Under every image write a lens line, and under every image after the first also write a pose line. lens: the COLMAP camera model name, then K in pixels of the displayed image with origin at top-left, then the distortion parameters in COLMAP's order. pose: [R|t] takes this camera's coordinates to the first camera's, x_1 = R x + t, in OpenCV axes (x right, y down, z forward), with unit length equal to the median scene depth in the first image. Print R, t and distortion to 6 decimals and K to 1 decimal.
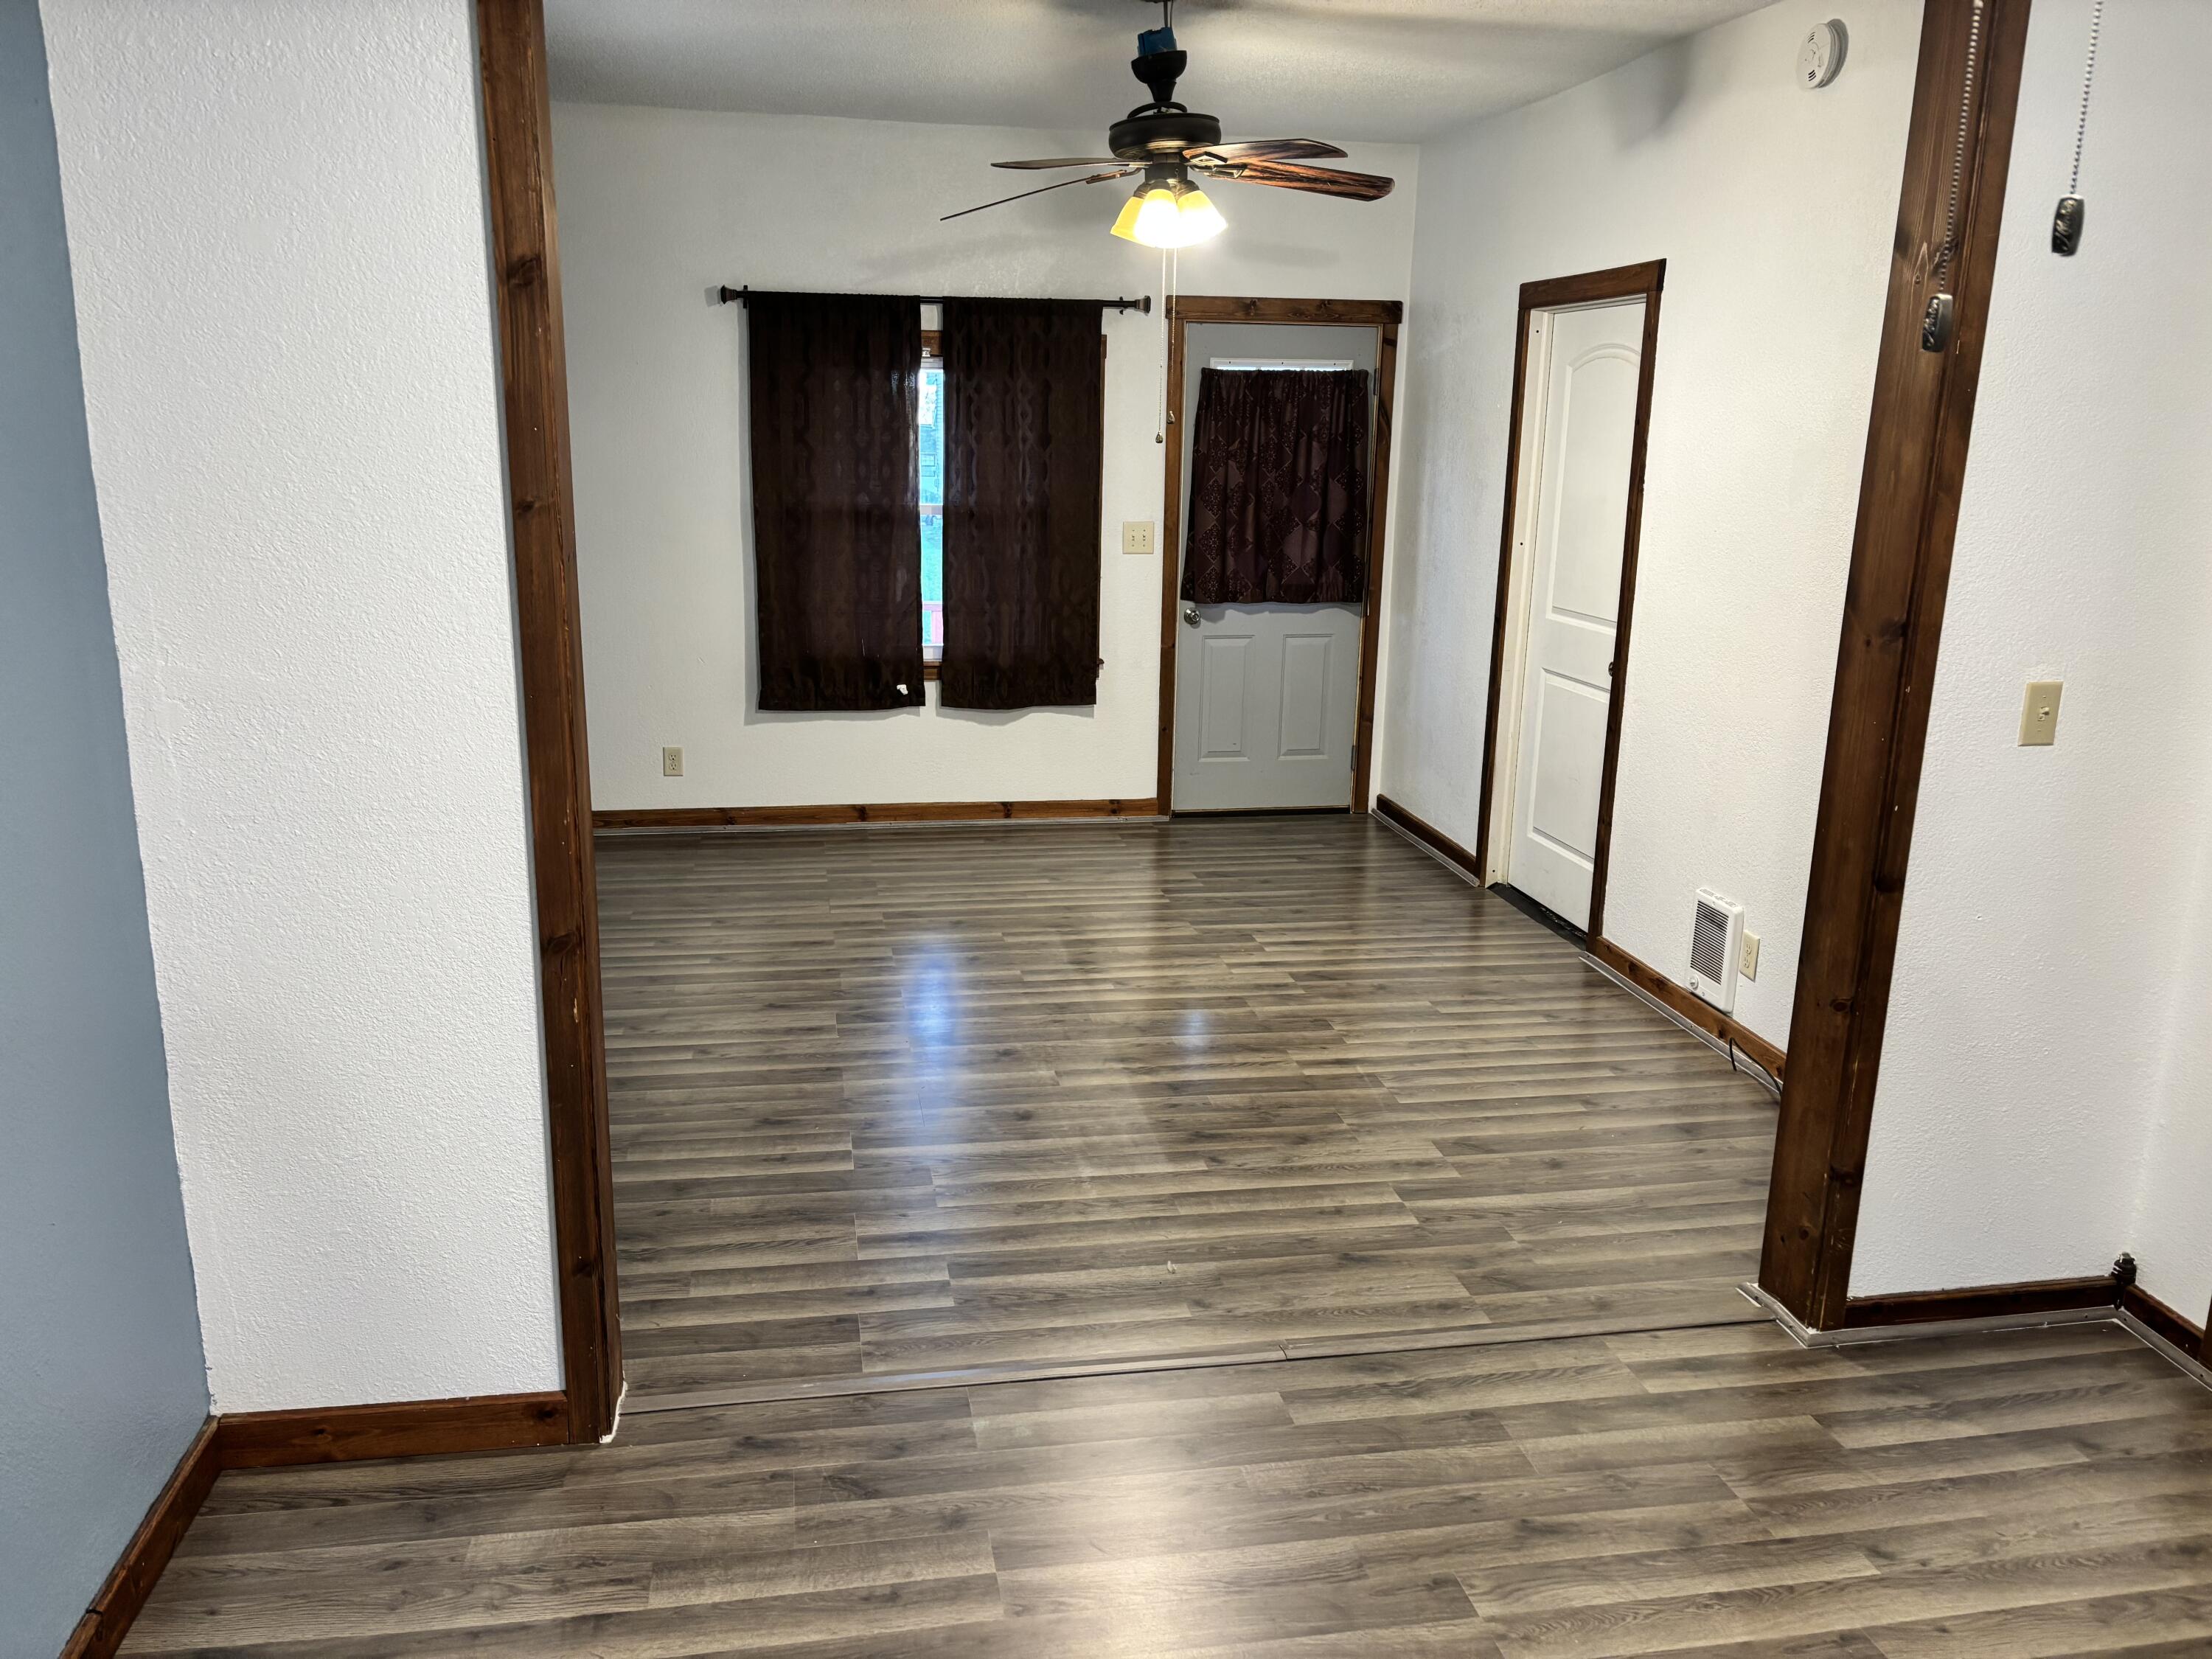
lens RADIAL K [[1685.3, 0, 1085.4], [0, 1685.3, 842.5], [0, 0, 1]] dist [0.042674, -0.013354]
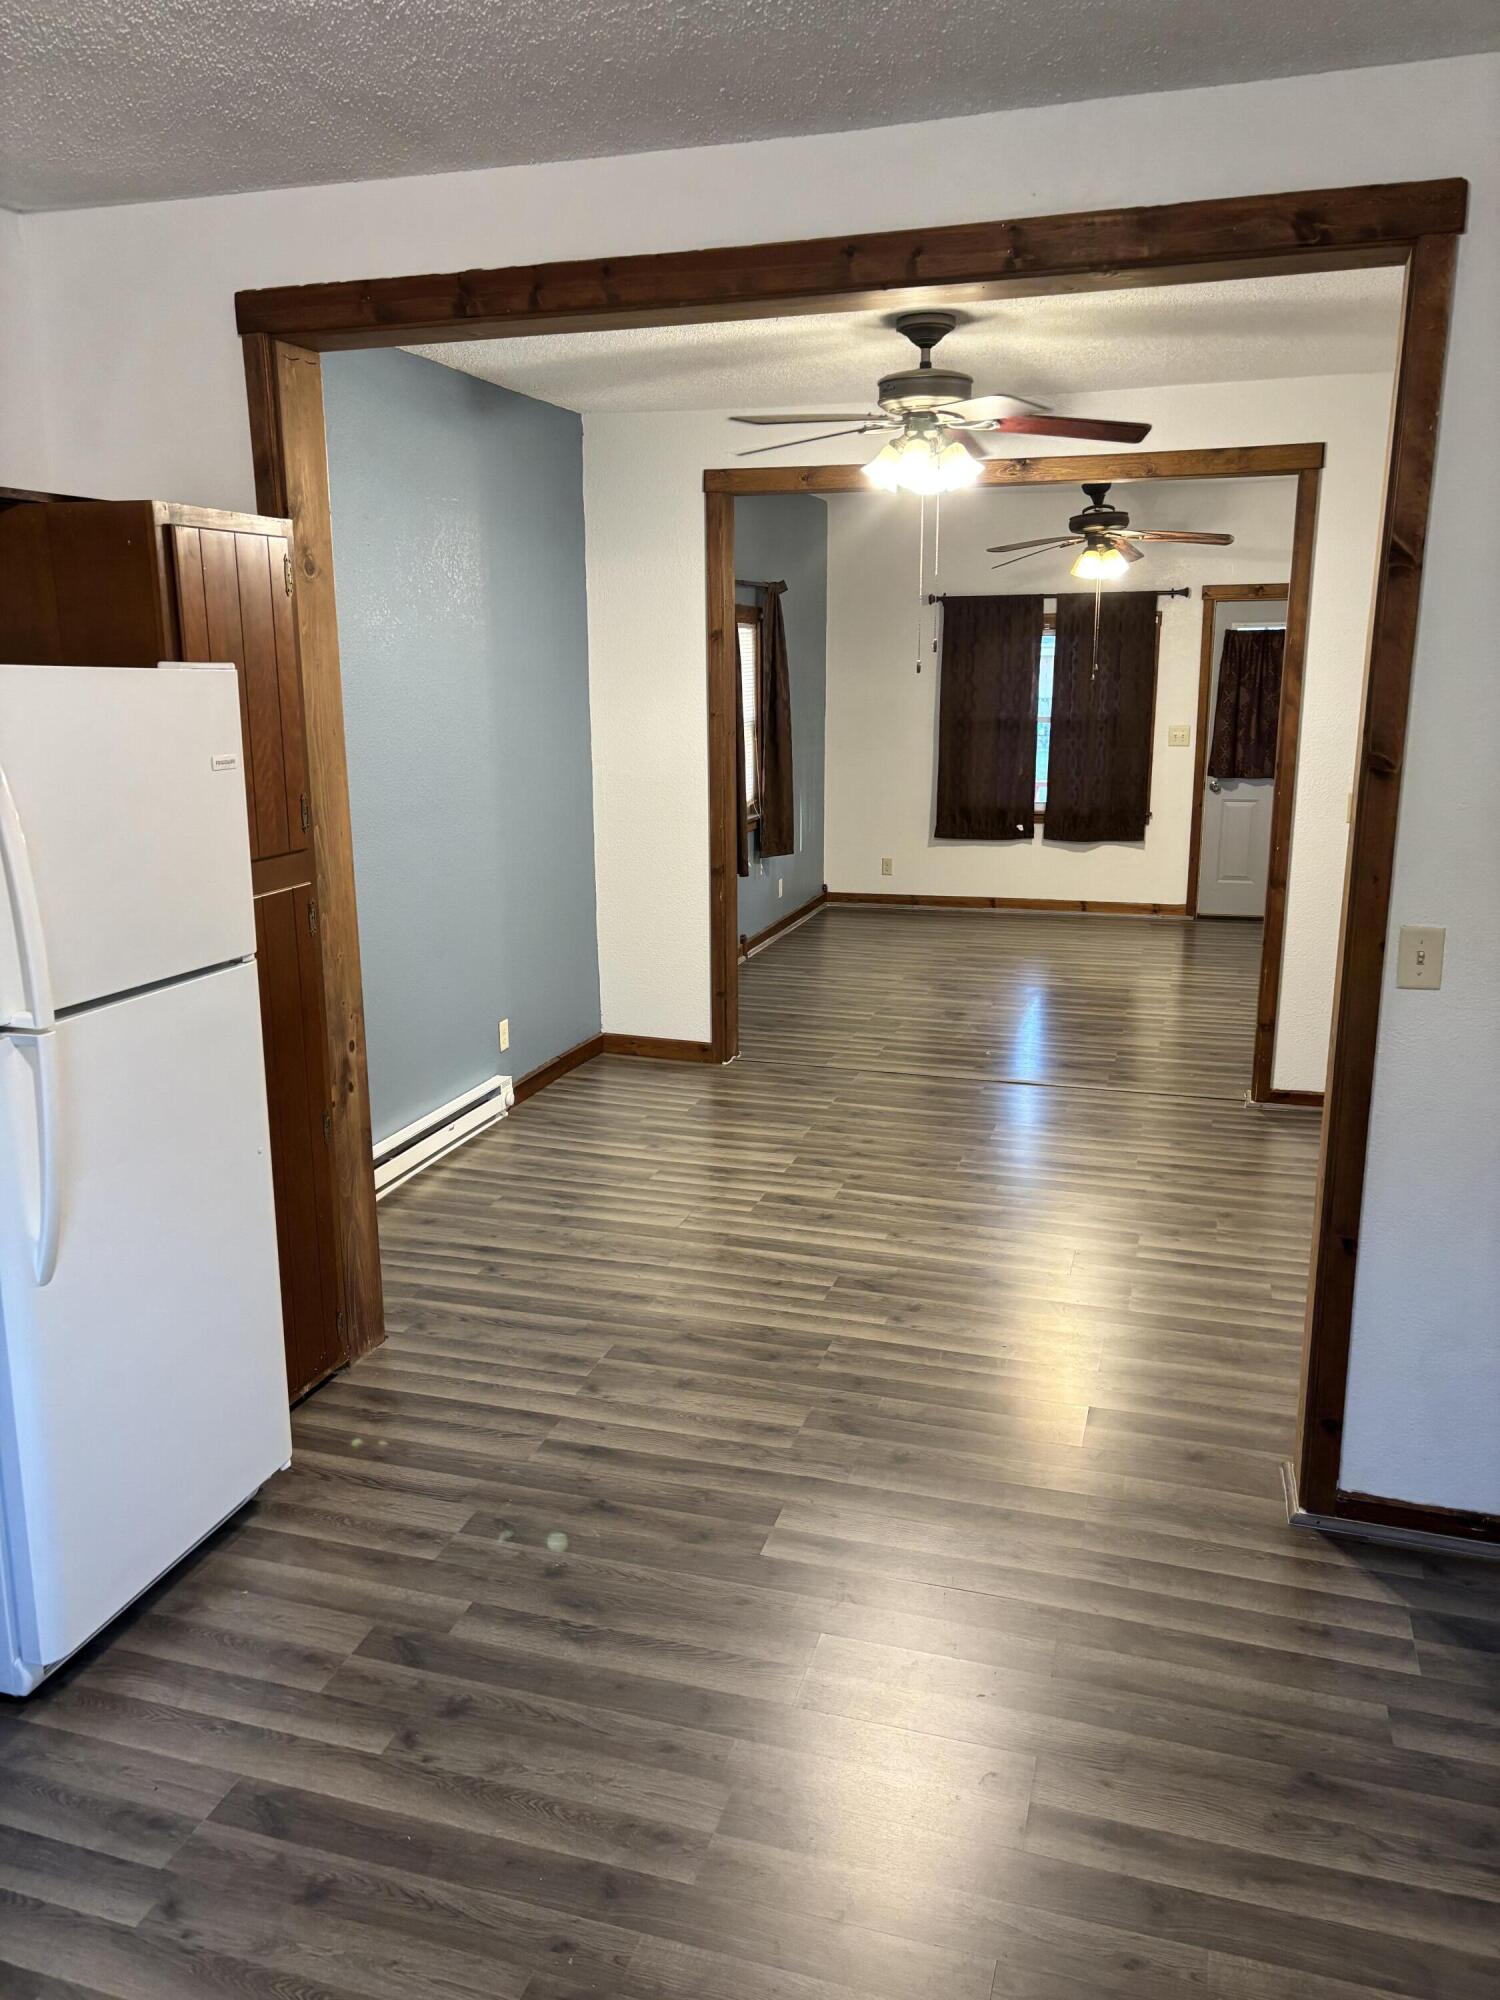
lens RADIAL K [[1523.8, 0, 710.6], [0, 1523.8, 1006.0], [0, 0, 1]] dist [0.042674, -0.013354]
pose [[0.884226, 0.080241, -0.460115, 0.340786], [-0.087697, 0.996134, 0.005189, 0.106961], [0.458752, 0.035763, 0.887844, -0.489677]]
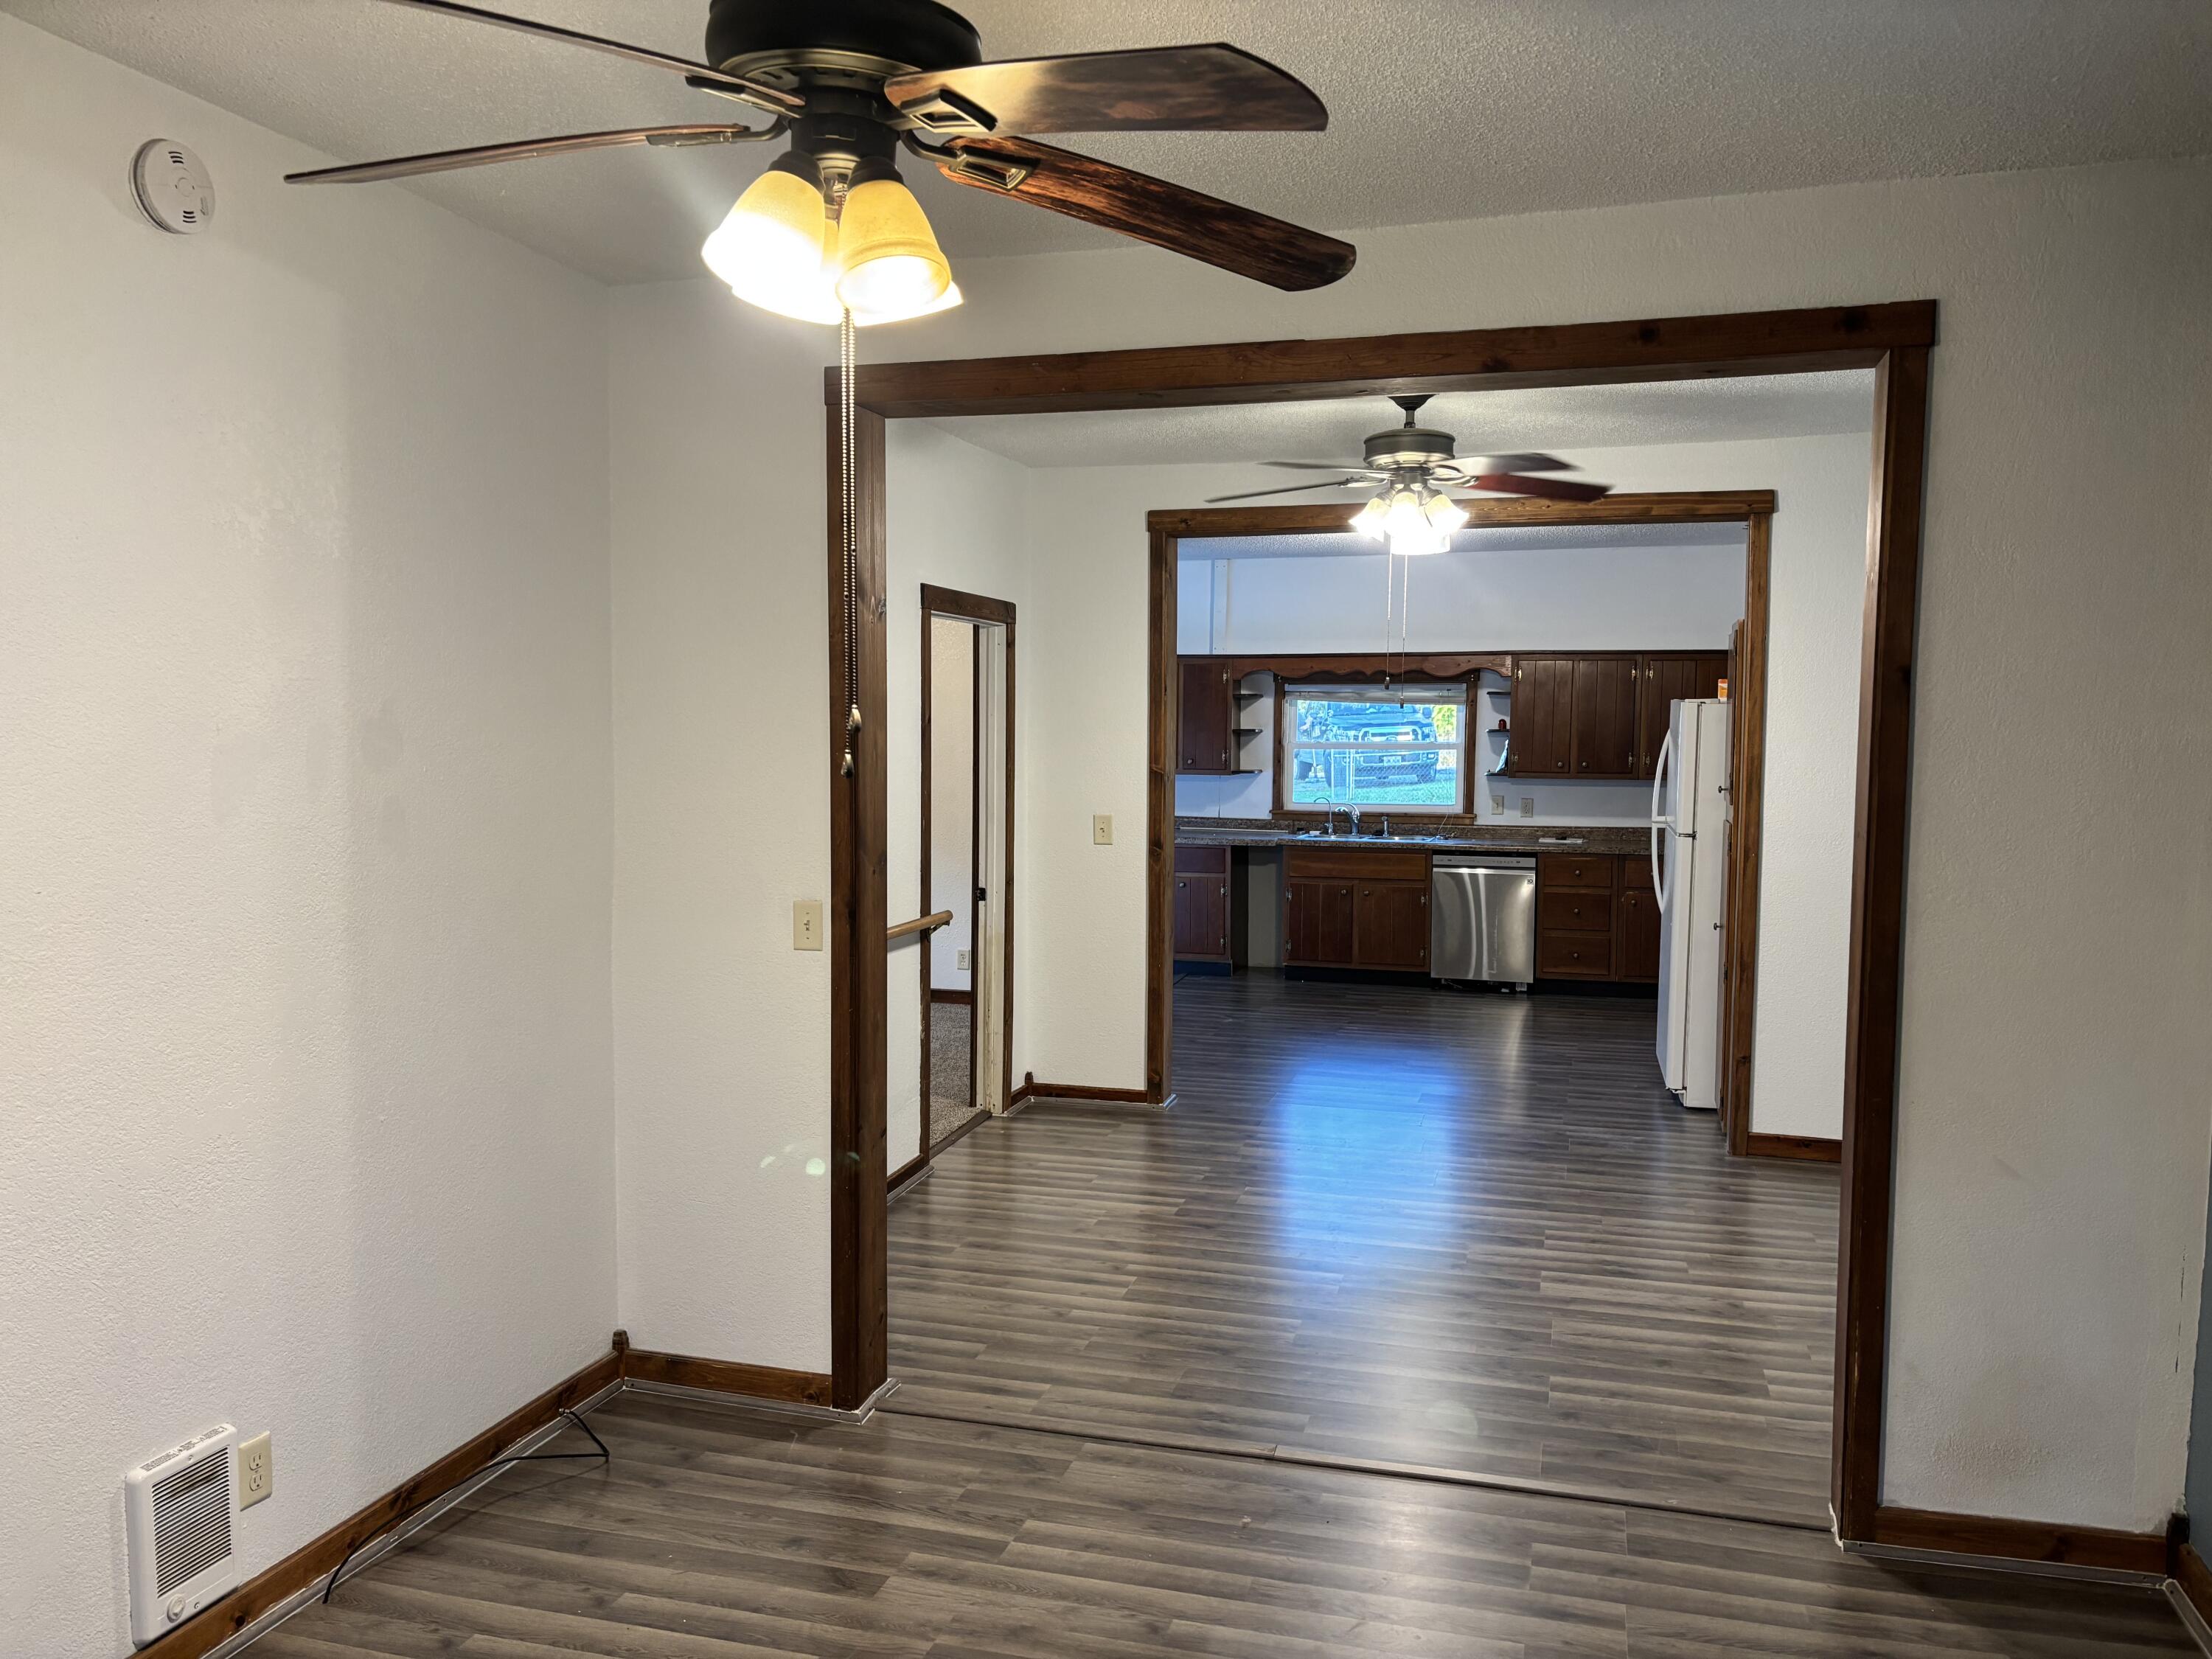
lens RADIAL K [[1685.3, 0, 1112.0], [0, 1685.3, 829.7], [0, 0, 1]] dist [0.042674, -0.013354]
pose [[-0.900755, -0.050286, 0.431407, -0.137525], [0.084272, 0.954164, 0.287174, -0.238354], [-0.426074, 0.295029, -0.855230, 0.939020]]
